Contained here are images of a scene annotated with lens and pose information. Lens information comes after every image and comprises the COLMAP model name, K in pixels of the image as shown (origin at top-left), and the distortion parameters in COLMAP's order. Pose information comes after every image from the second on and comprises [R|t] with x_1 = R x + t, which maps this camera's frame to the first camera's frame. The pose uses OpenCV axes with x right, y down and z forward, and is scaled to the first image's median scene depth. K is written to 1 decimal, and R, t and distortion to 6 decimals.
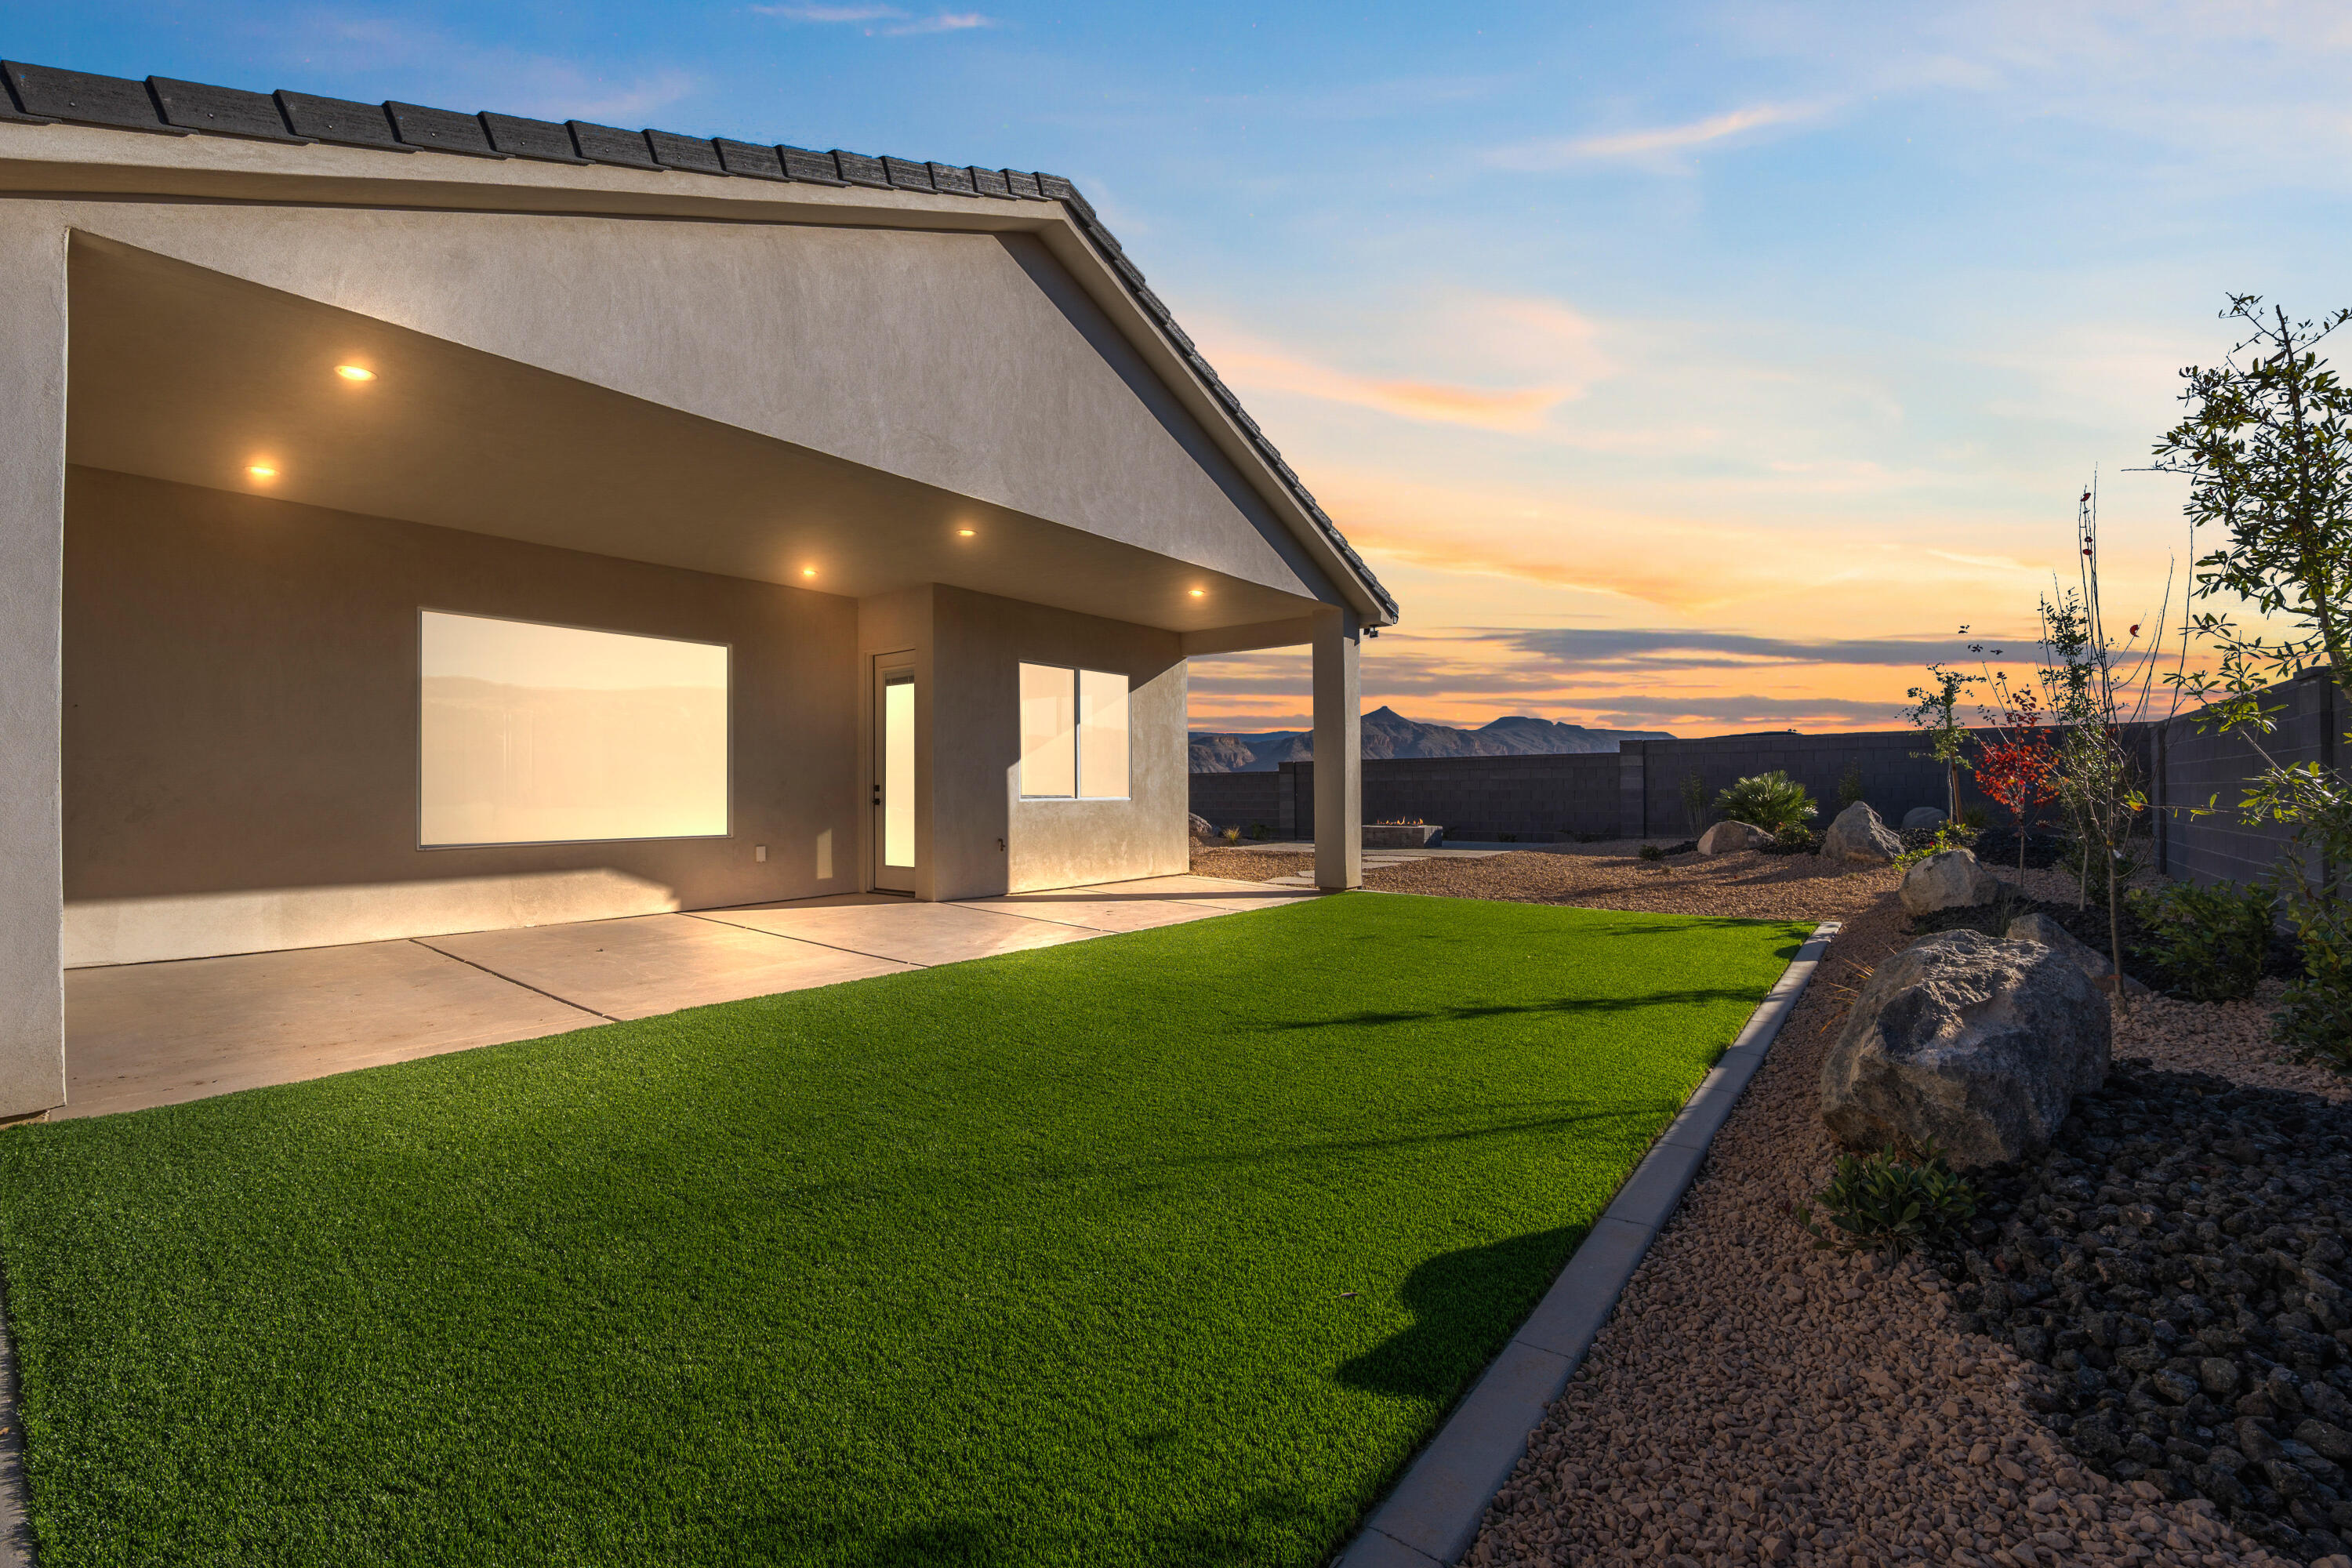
lens RADIAL K [[982.9, 0, 1154.9], [0, 982.9, 778.7], [0, 0, 1]] dist [-0.015410, -0.000459]
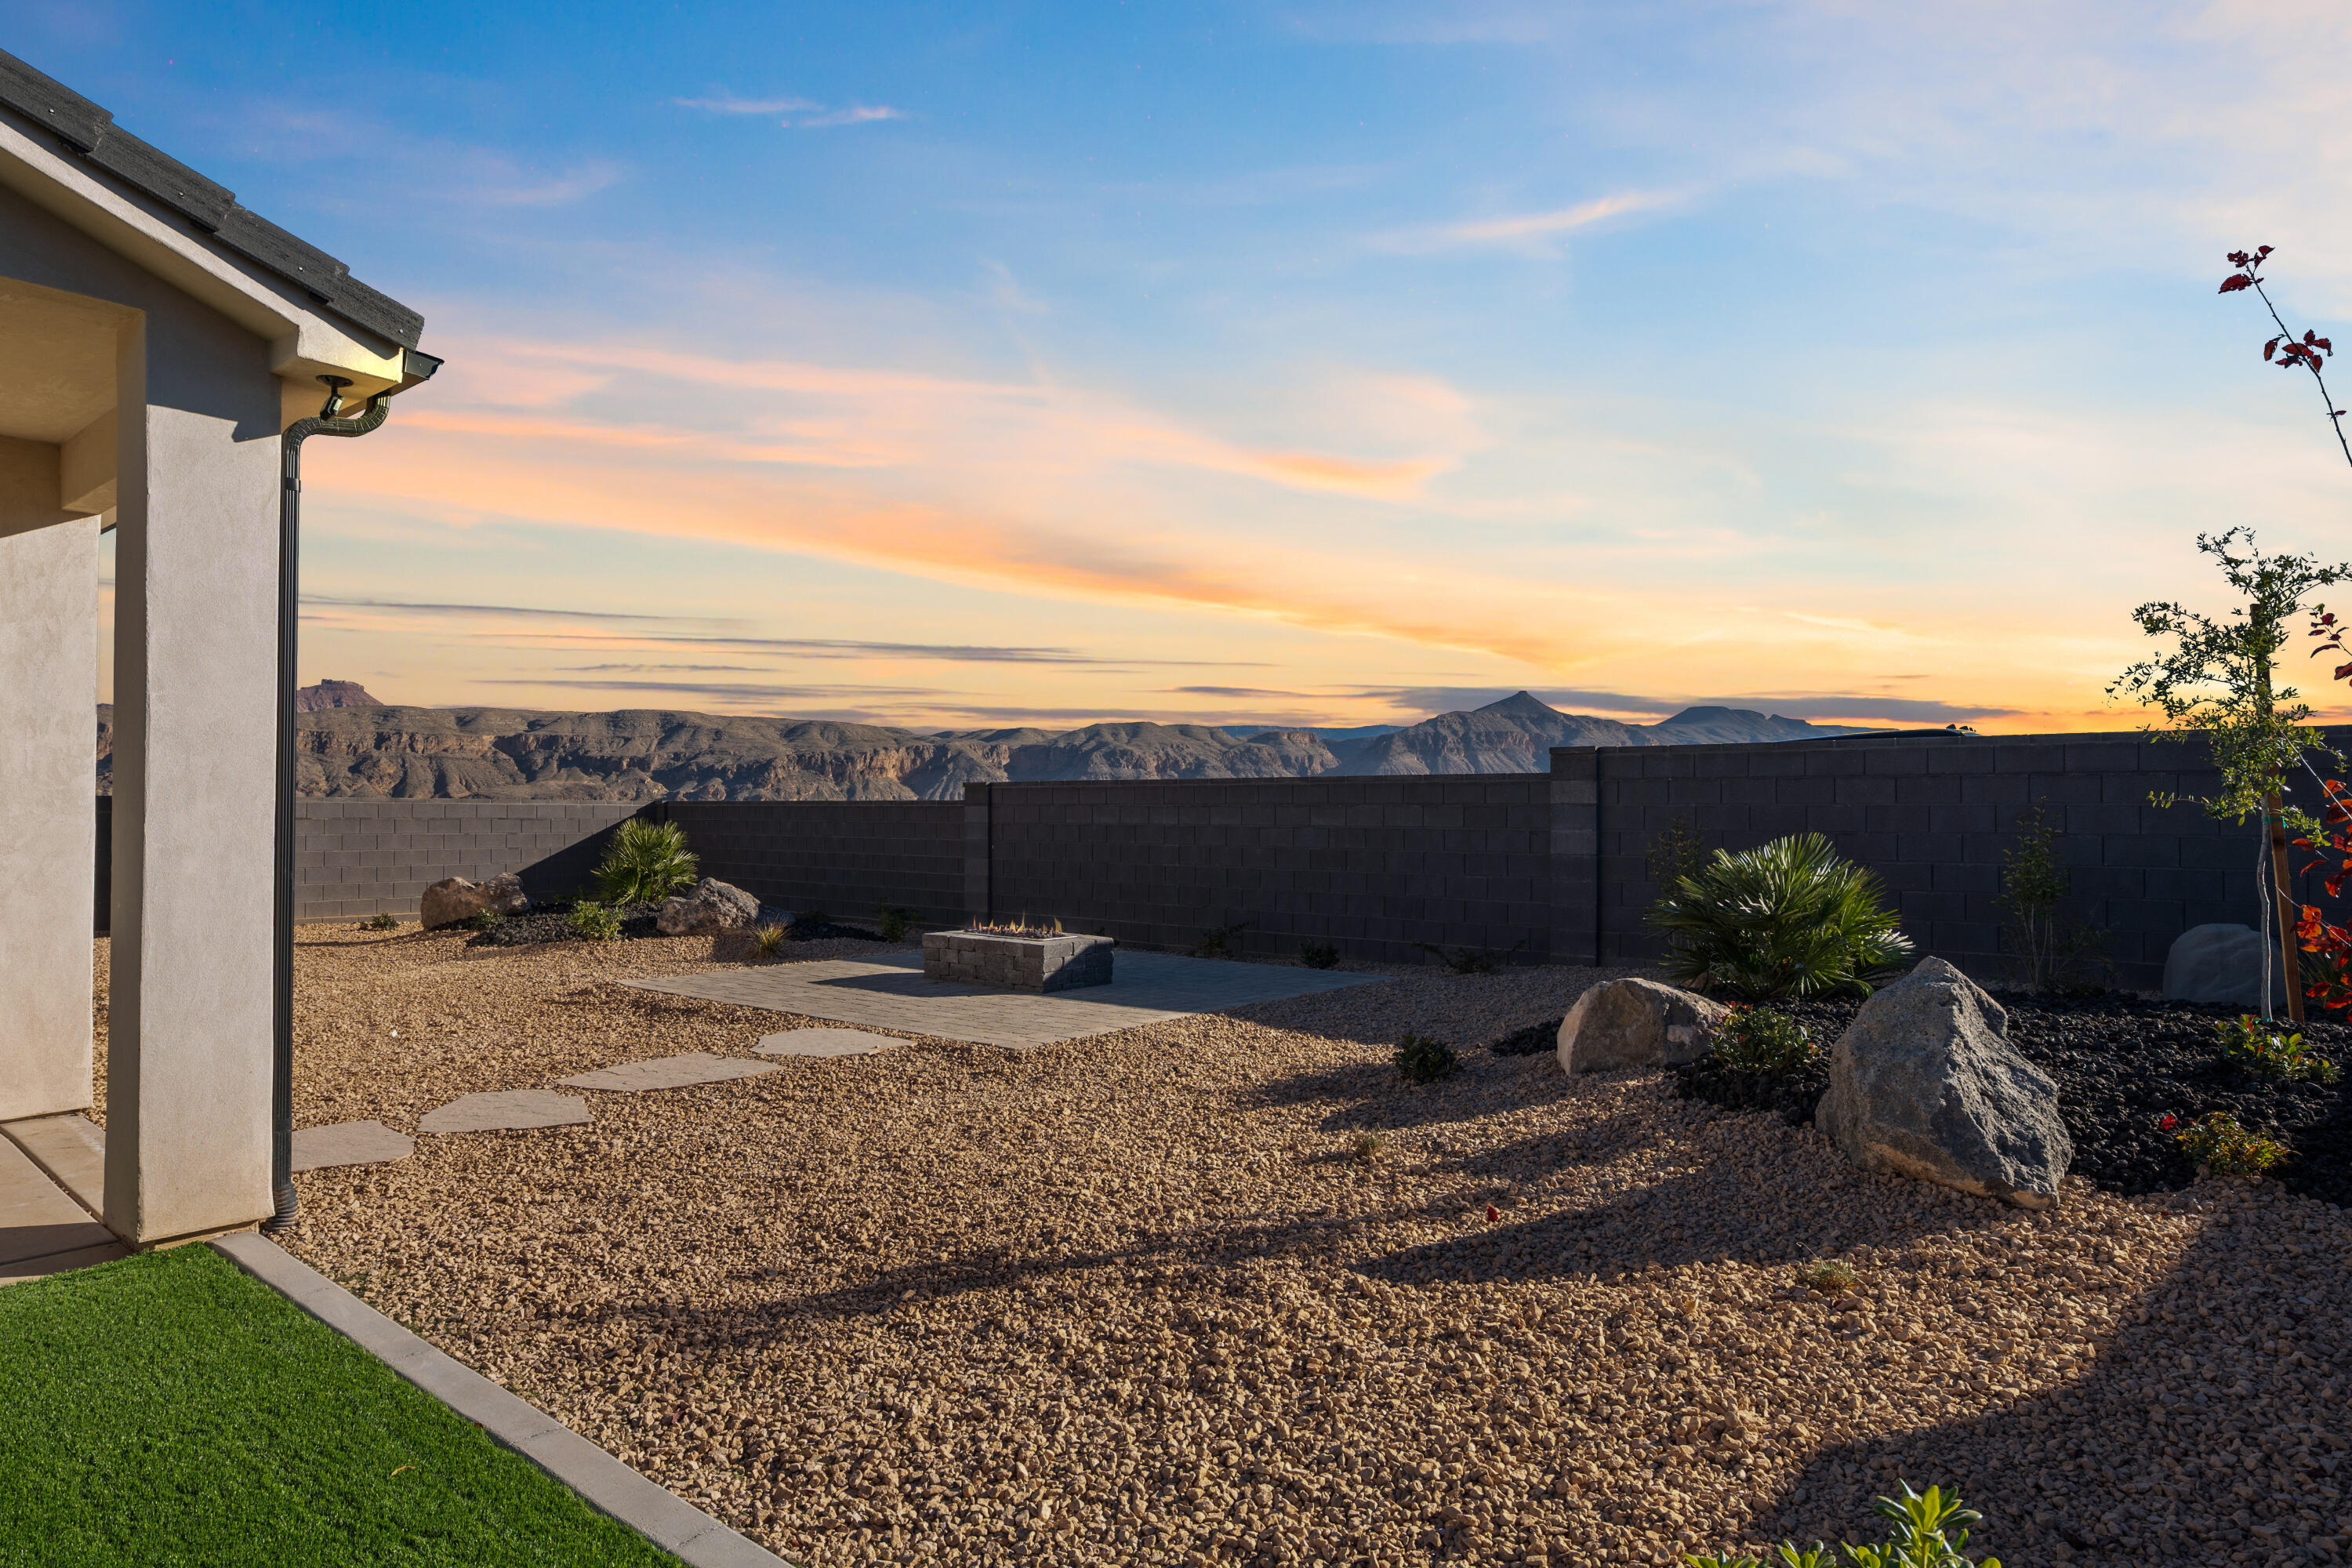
lens RADIAL K [[1365.1, 0, 1184.8], [0, 1365.1, 782.4], [0, 0, 1]] dist [-0.002856, -0.000696]
pose [[0.999659, 0.011018, -0.023669, 0.413968], [-0.011134, 0.999927, -0.004781, -0.022632], [0.023614, 0.005043, 0.999708, 0.473274]]
